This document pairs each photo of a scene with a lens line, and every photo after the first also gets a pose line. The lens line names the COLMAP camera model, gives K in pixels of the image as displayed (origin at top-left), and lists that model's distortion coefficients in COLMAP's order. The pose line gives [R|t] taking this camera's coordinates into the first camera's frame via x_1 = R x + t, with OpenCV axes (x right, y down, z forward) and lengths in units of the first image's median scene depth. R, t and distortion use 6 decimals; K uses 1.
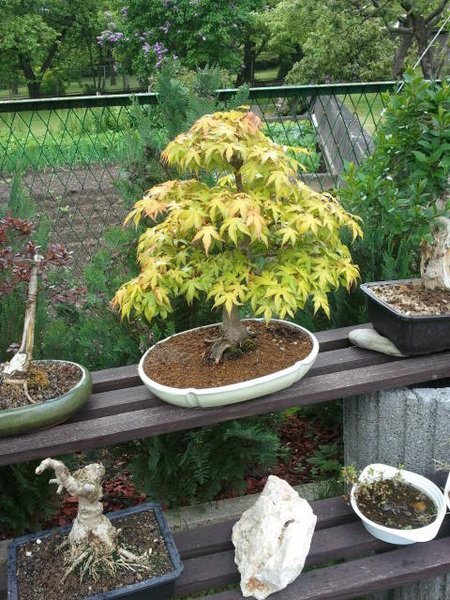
lens RADIAL K [[563.6, 0, 233.1], [0, 563.6, 298.3], [0, 0, 1]] dist [0.155990, -0.308447]
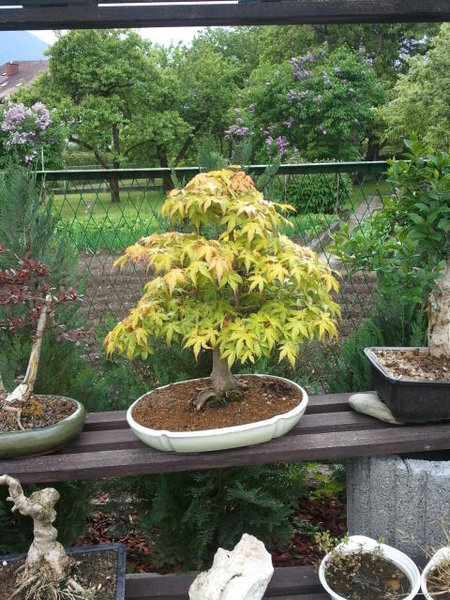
lens RADIAL K [[566.1, 0, 225.0], [0, 566.1, 300.0], [0, 0, 1]] dist [0.065183, -0.101541]
pose [[0.982270, 0.057091, -0.178565, 0.200033], [-0.080312, 0.988820, -0.125640, 0.047060], [0.169395, 0.137753, 0.975874, -0.008220]]
